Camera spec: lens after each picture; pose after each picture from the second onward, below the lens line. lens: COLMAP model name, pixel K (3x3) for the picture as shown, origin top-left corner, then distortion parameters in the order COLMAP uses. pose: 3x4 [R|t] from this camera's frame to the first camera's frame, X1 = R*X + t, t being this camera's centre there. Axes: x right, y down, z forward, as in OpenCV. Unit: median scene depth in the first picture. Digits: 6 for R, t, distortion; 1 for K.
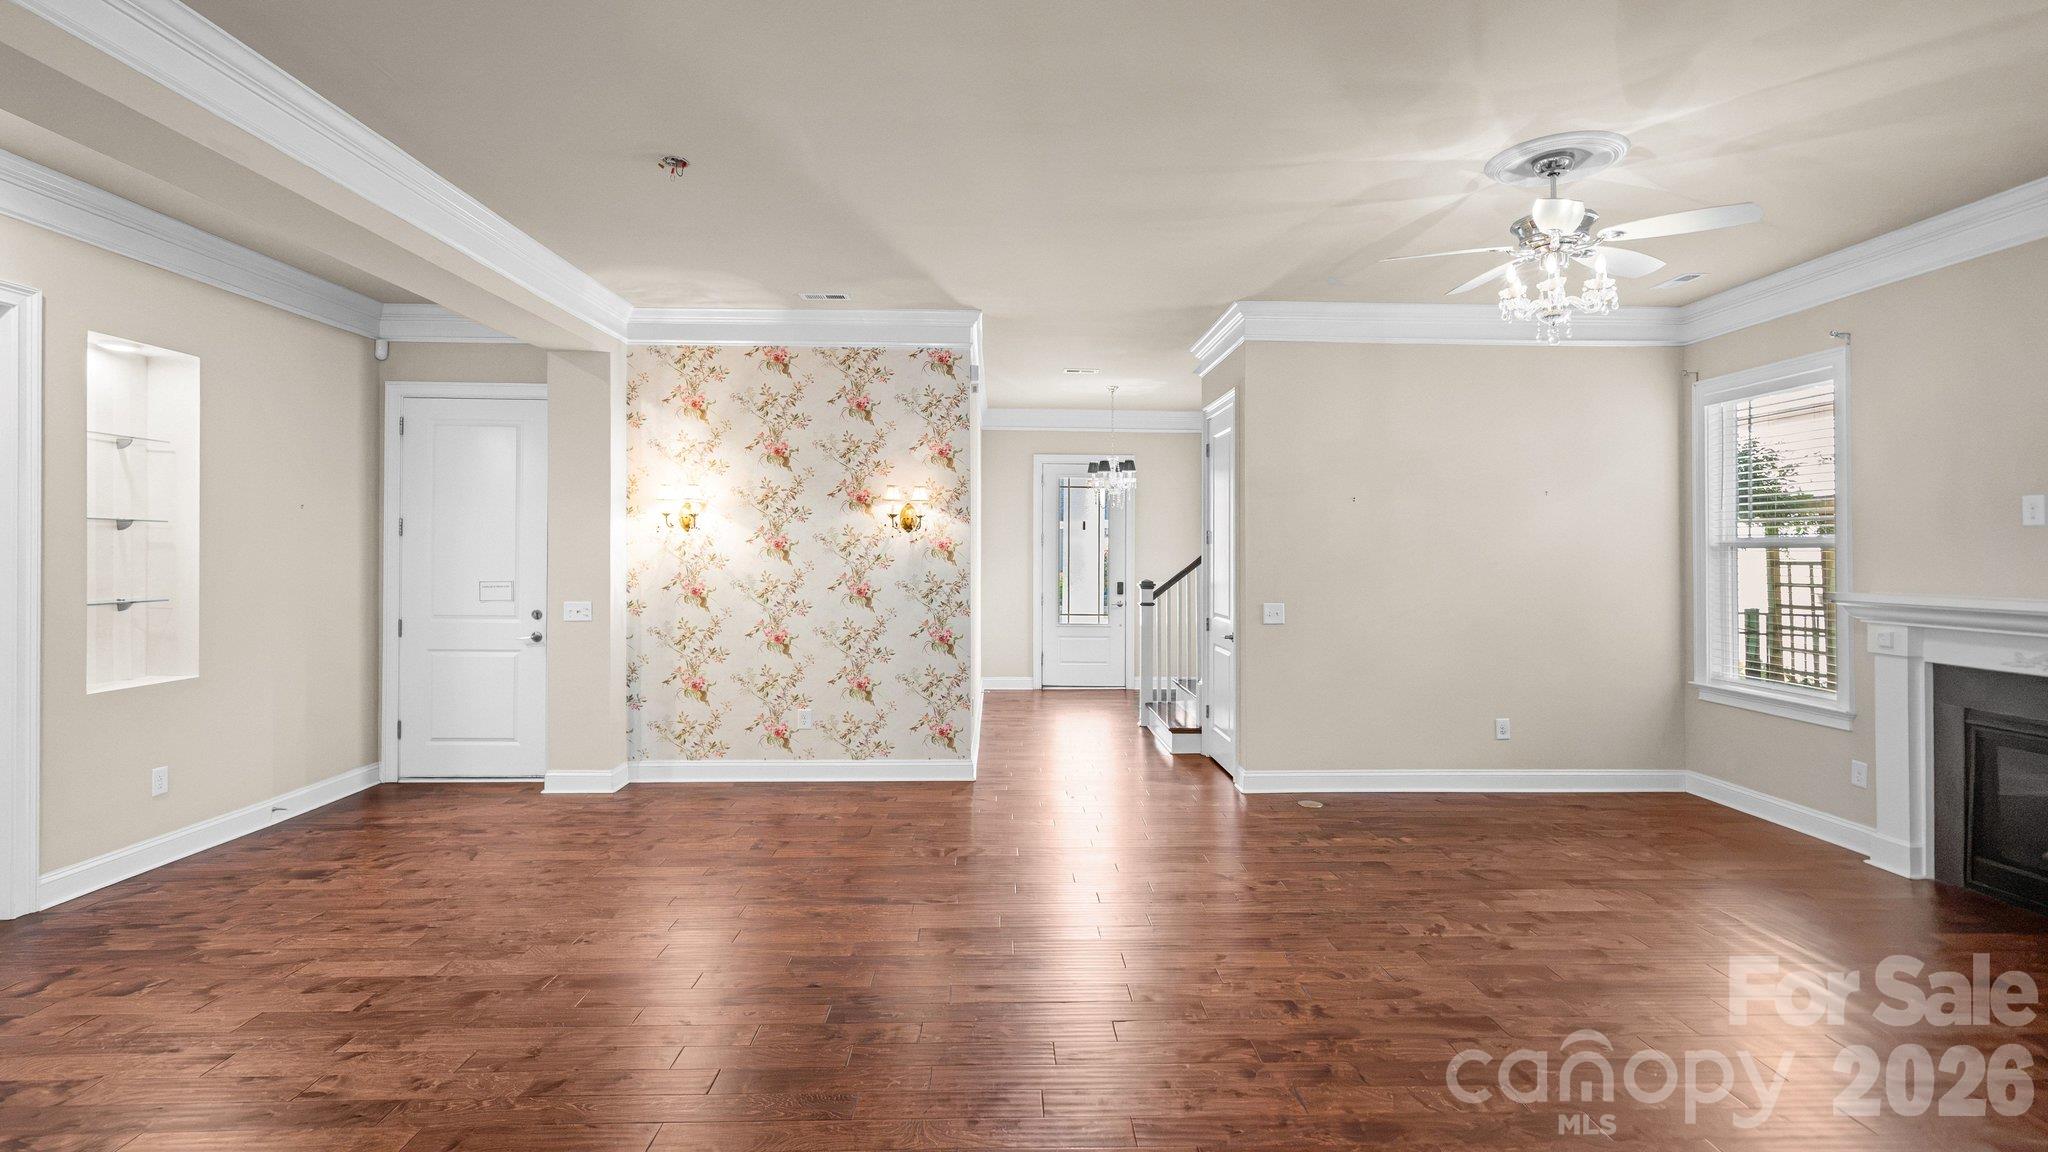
lens RADIAL K [[964.4, 0, 1024.8], [0, 964.4, 576.5], [0, 0, 1]] dist [-0.003336, -0.000026]
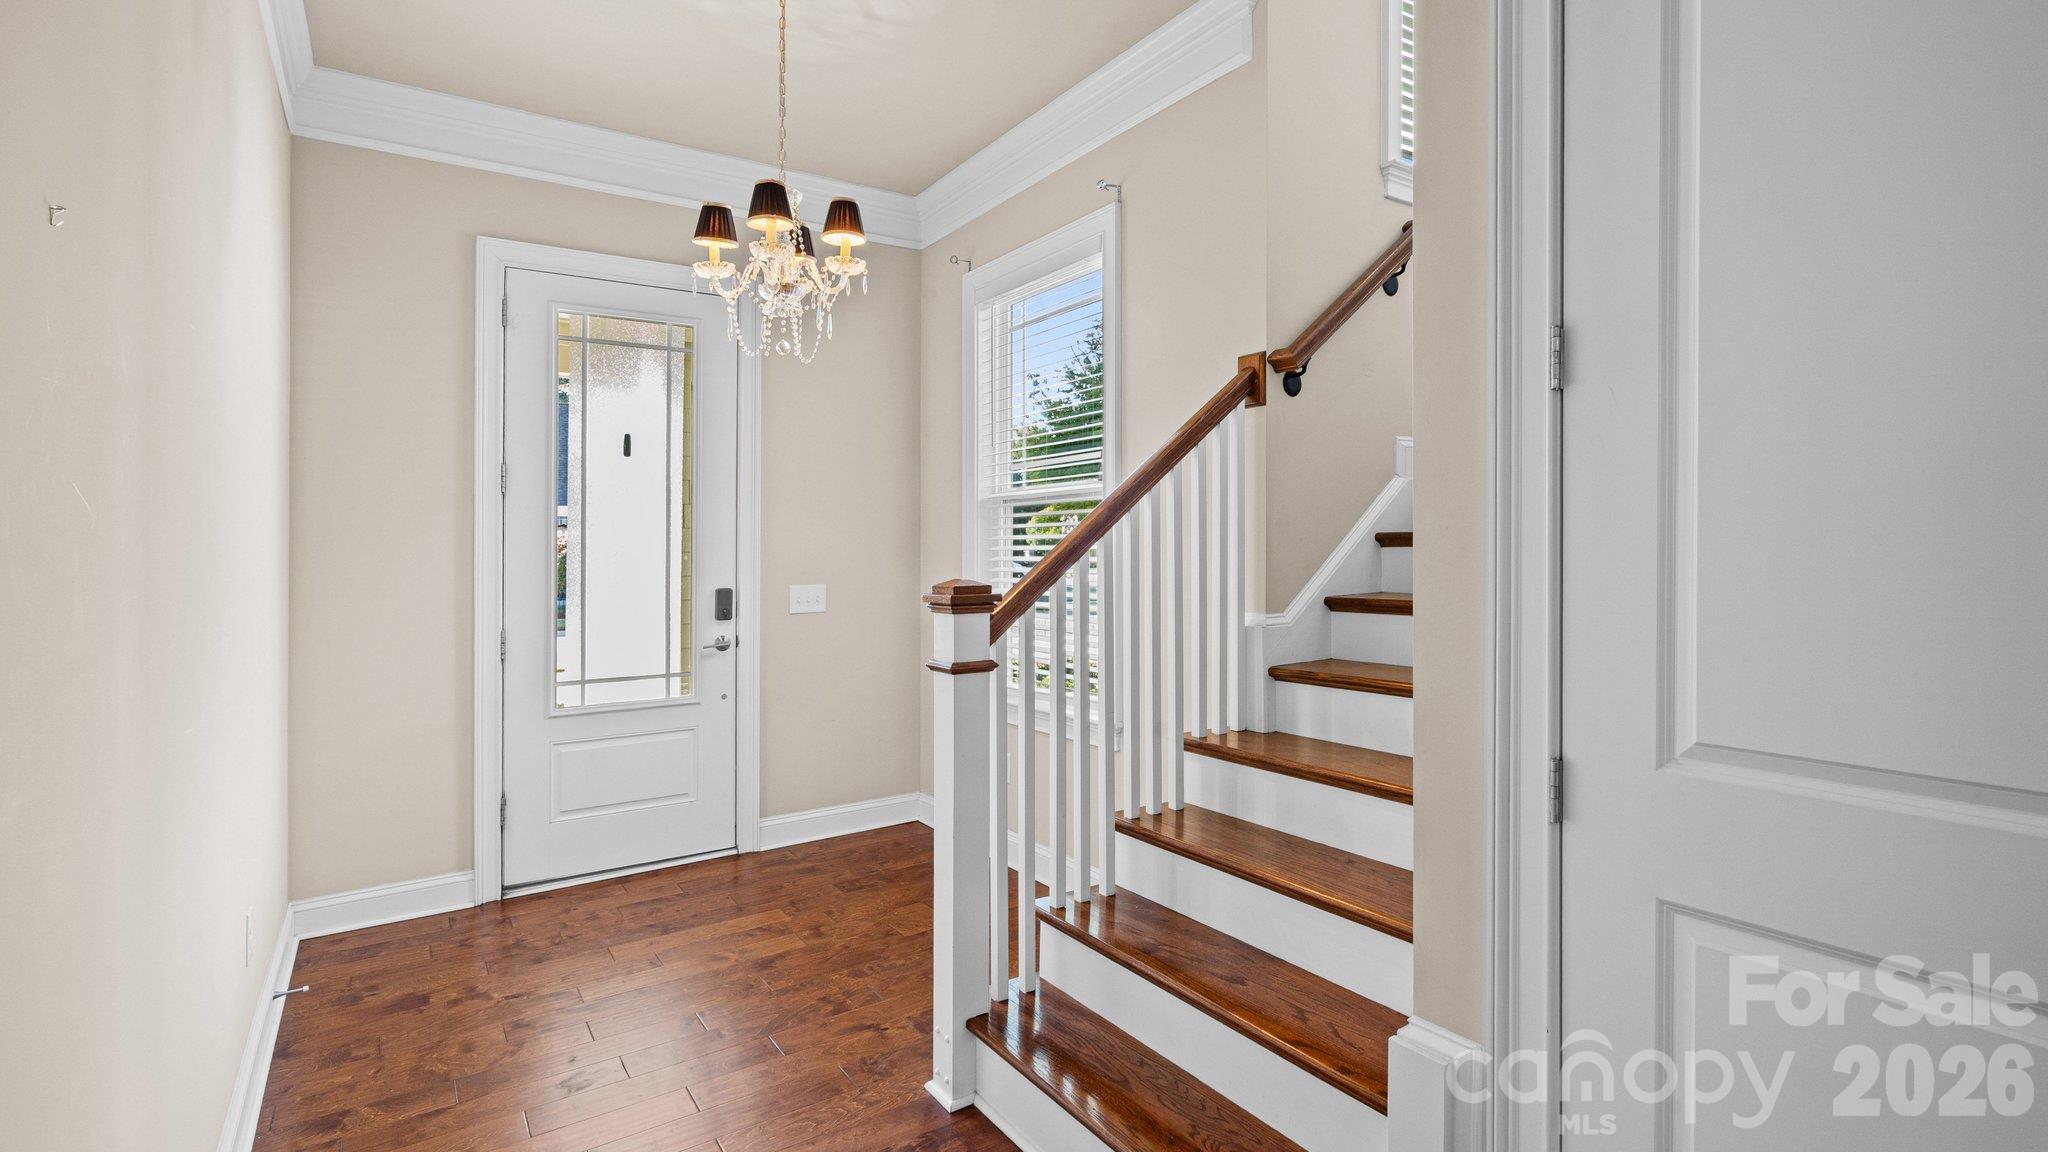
lens RADIAL K [[964.4, 0, 1019.8], [0, 964.4, 573.0], [0, 0, 1]] dist [-0.003336, -0.000026]
pose [[0.852868, 0.006990, 0.522080, -0.005296], [0.000322, 0.999903, -0.013914, 0.004594], [-0.522127, 0.012035, 0.852783, 0.598305]]
